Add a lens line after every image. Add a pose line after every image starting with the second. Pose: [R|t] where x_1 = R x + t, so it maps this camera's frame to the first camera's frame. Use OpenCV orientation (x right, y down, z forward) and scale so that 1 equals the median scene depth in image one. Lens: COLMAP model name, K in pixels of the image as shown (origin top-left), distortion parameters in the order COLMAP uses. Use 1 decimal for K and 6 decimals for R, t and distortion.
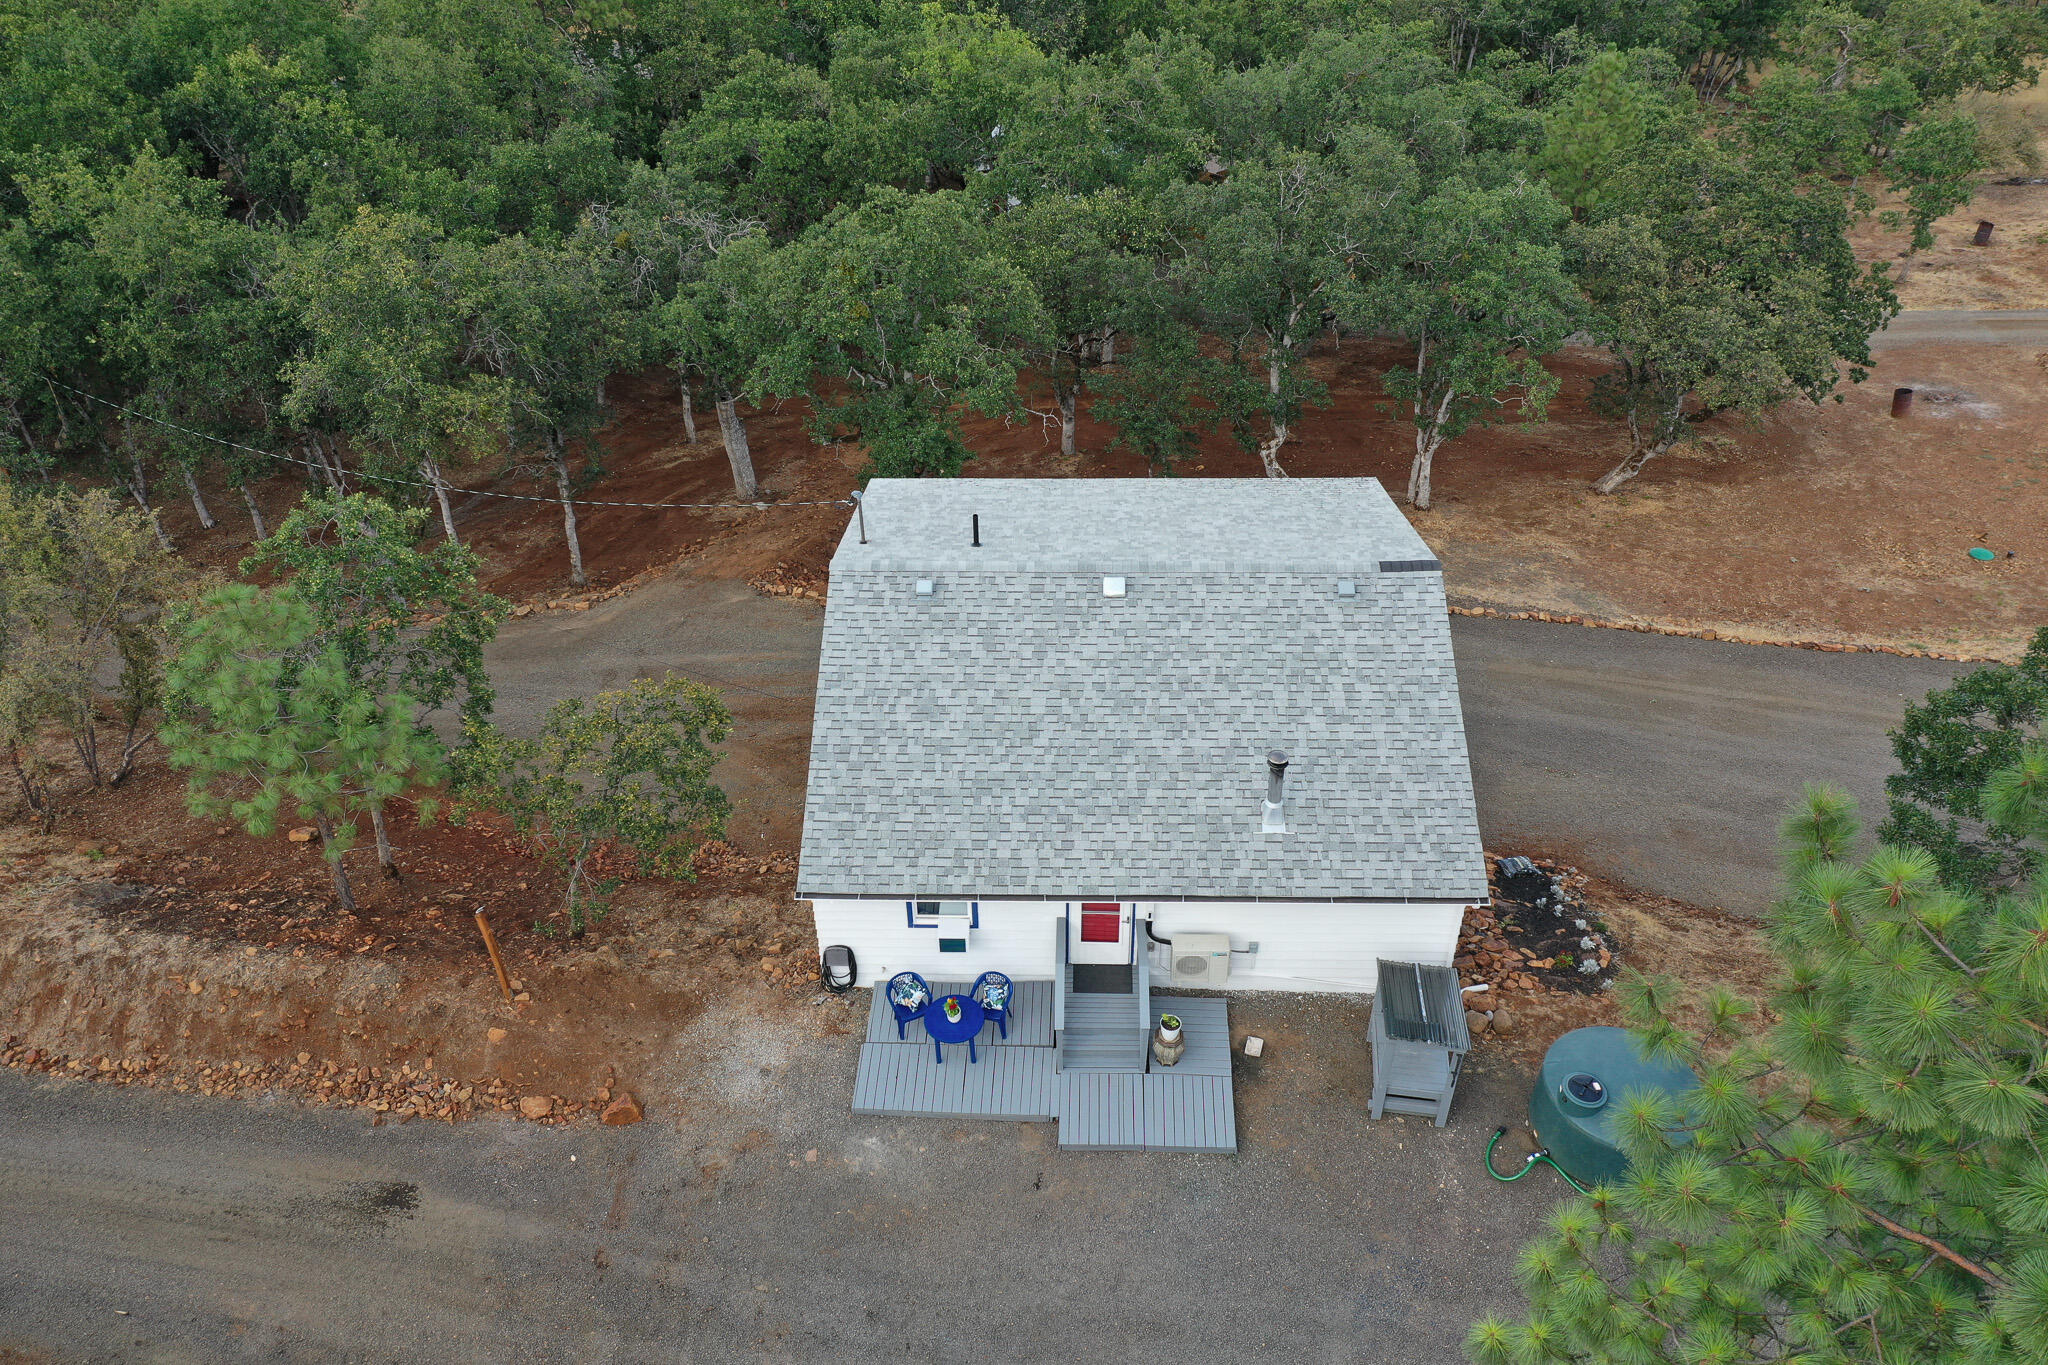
lens RADIAL K [[1616.0, 0, 1023.1], [0, 1616.0, 681.4], [0, 0, 1]] dist [0.017313, 0.009809]
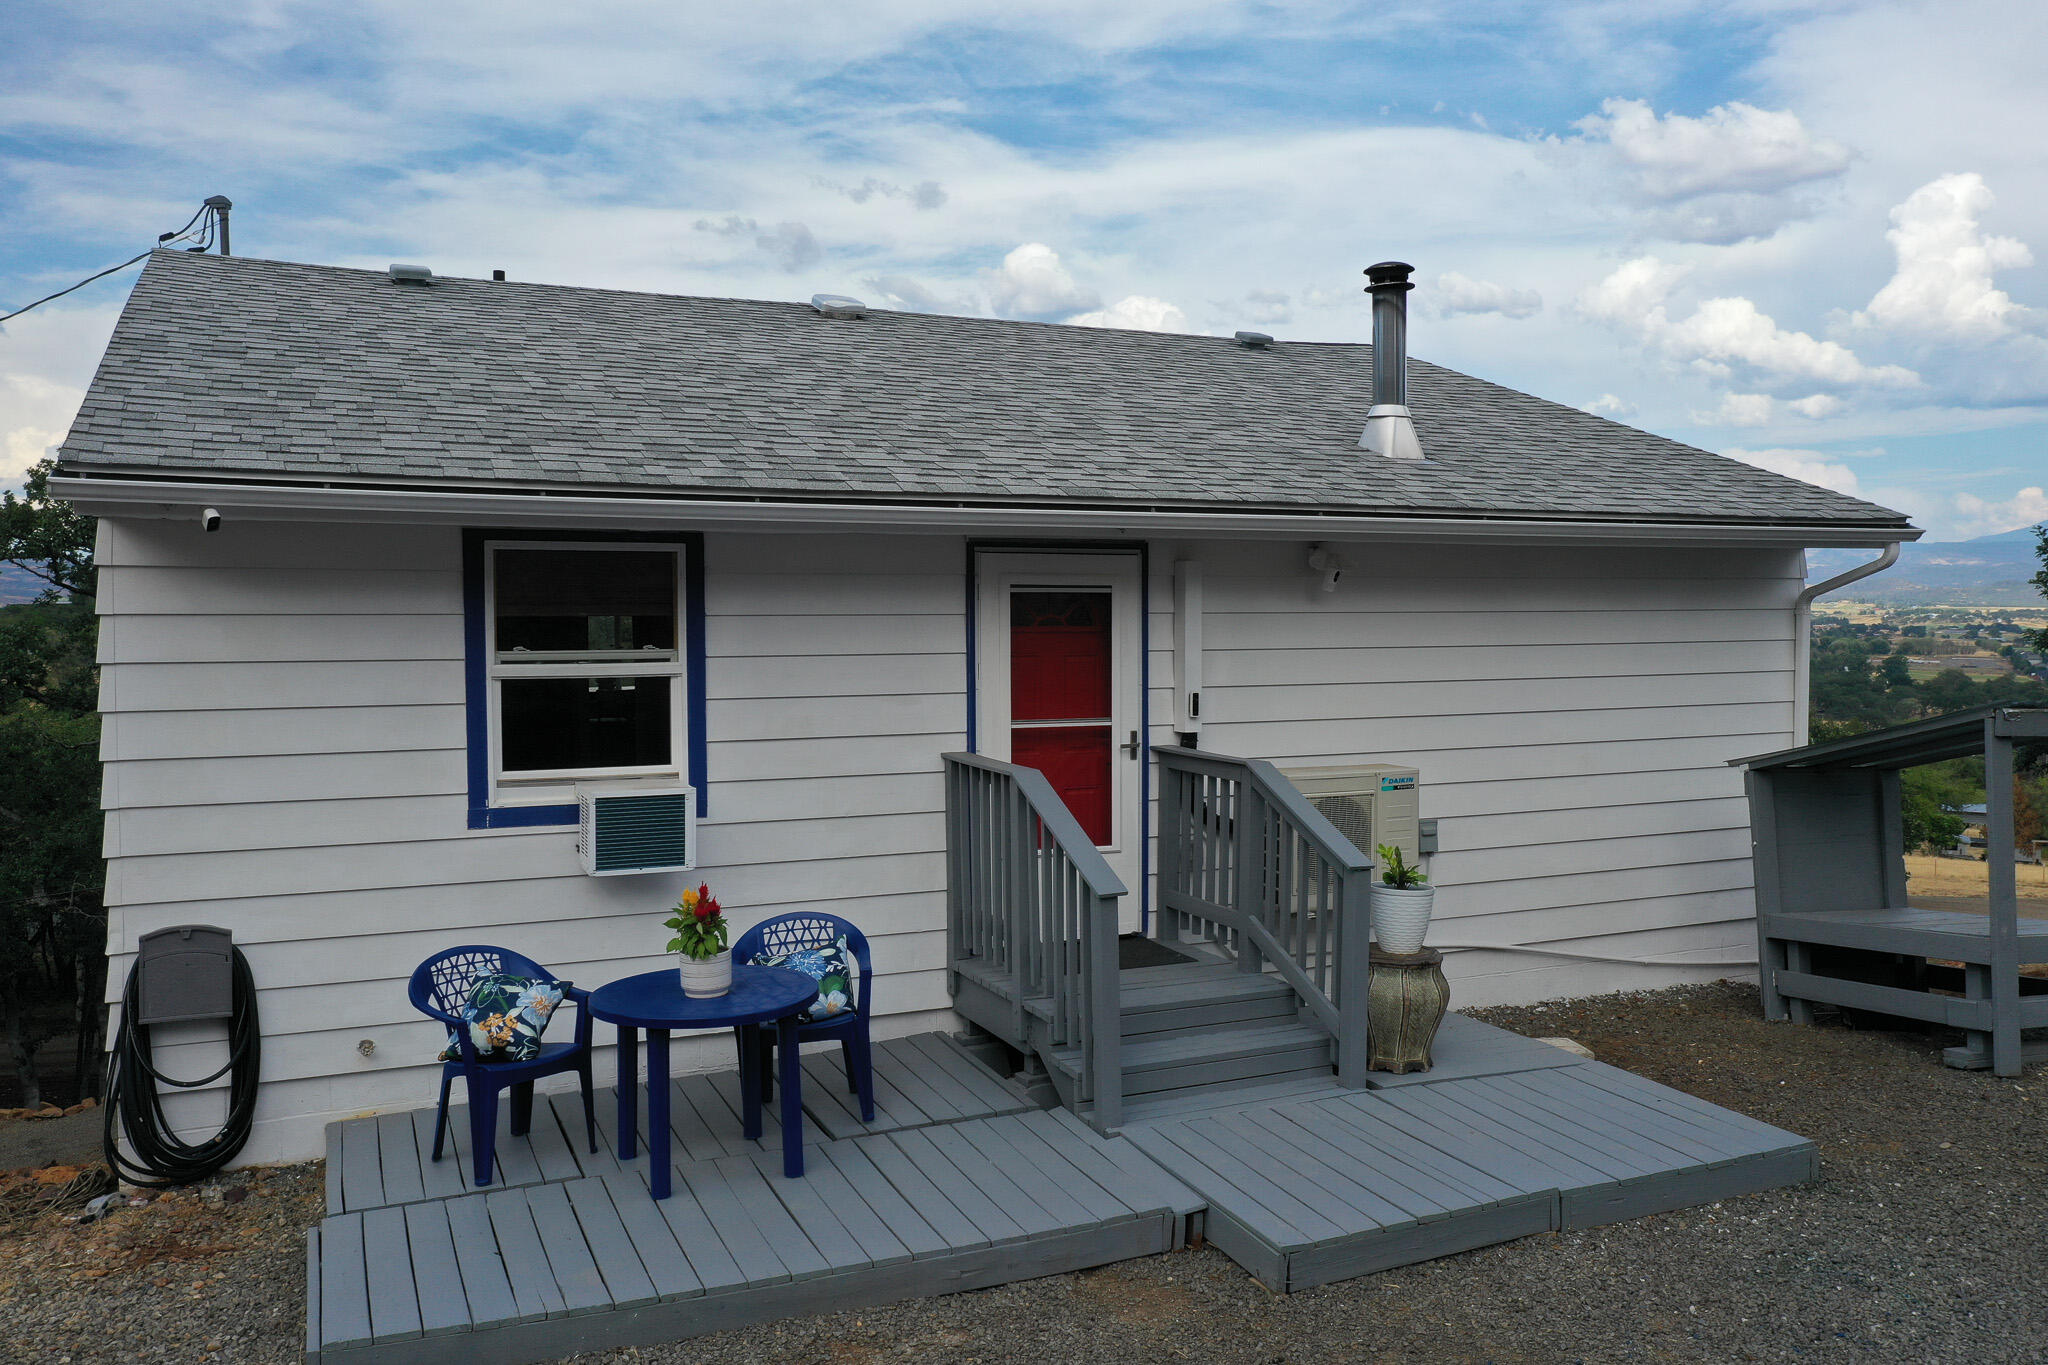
lens RADIAL K [[1616.0, 0, 1032.3], [0, 1616.0, 682.4], [0, 0, 1]] dist [0.017313, 0.009809]
pose [[0.900481, -0.017685, 0.434535, -0.105248], [0.279729, 0.788610, -0.547583, 0.318220], [-0.332995, 0.614640, 0.715075, 0.737165]]
